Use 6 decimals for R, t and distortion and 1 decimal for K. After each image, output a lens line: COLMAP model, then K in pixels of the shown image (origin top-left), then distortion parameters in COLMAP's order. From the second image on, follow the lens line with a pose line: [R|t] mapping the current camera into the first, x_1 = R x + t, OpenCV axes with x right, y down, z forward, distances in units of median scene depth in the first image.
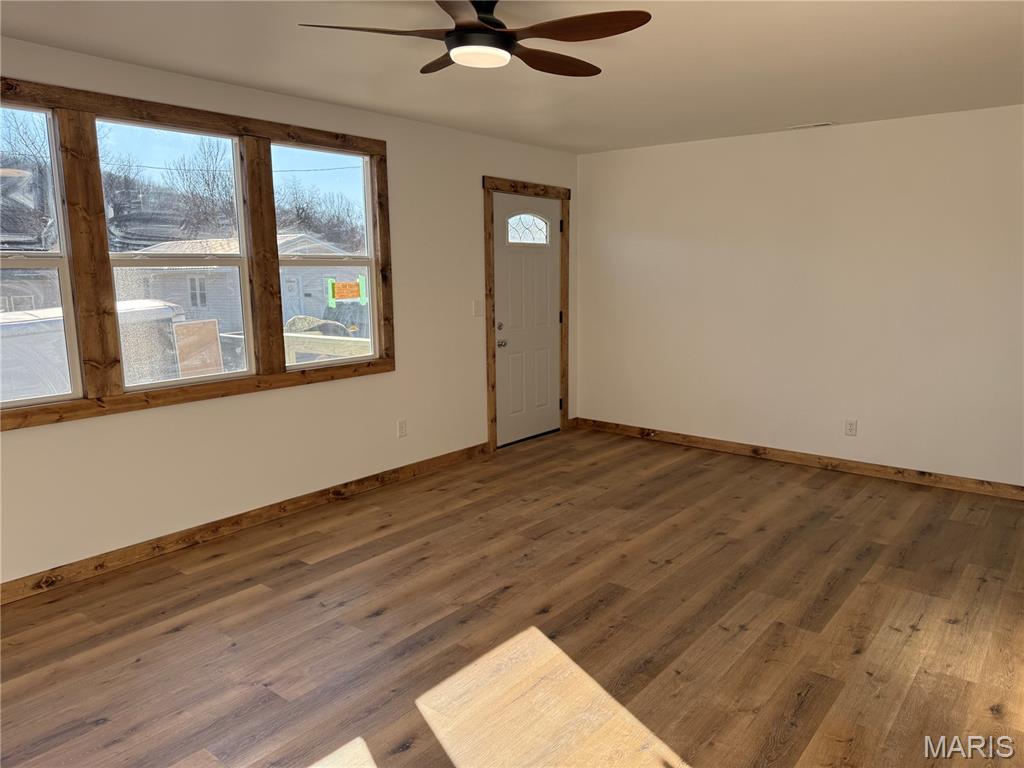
lens RADIAL K [[731.5, 0, 506.3], [0, 731.5, 386.5], [0, 0, 1]] dist [0.168500, -0.214154]
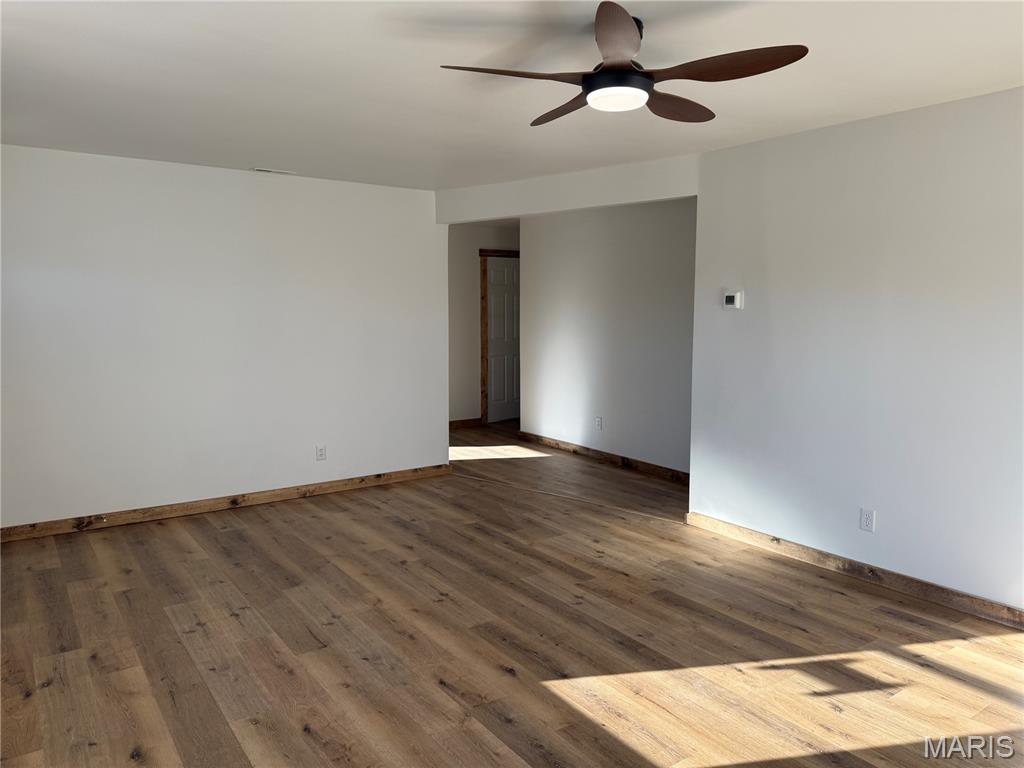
lens RADIAL K [[731.5, 0, 506.3], [0, 731.5, 386.5], [0, 0, 1]] dist [0.168500, -0.214154]
pose [[0.271685, -0.102399, 0.956923, -0.622889], [0.152266, 0.986373, 0.062320, -0.084990], [-0.950264, 0.128776, 0.283574, 0.527201]]
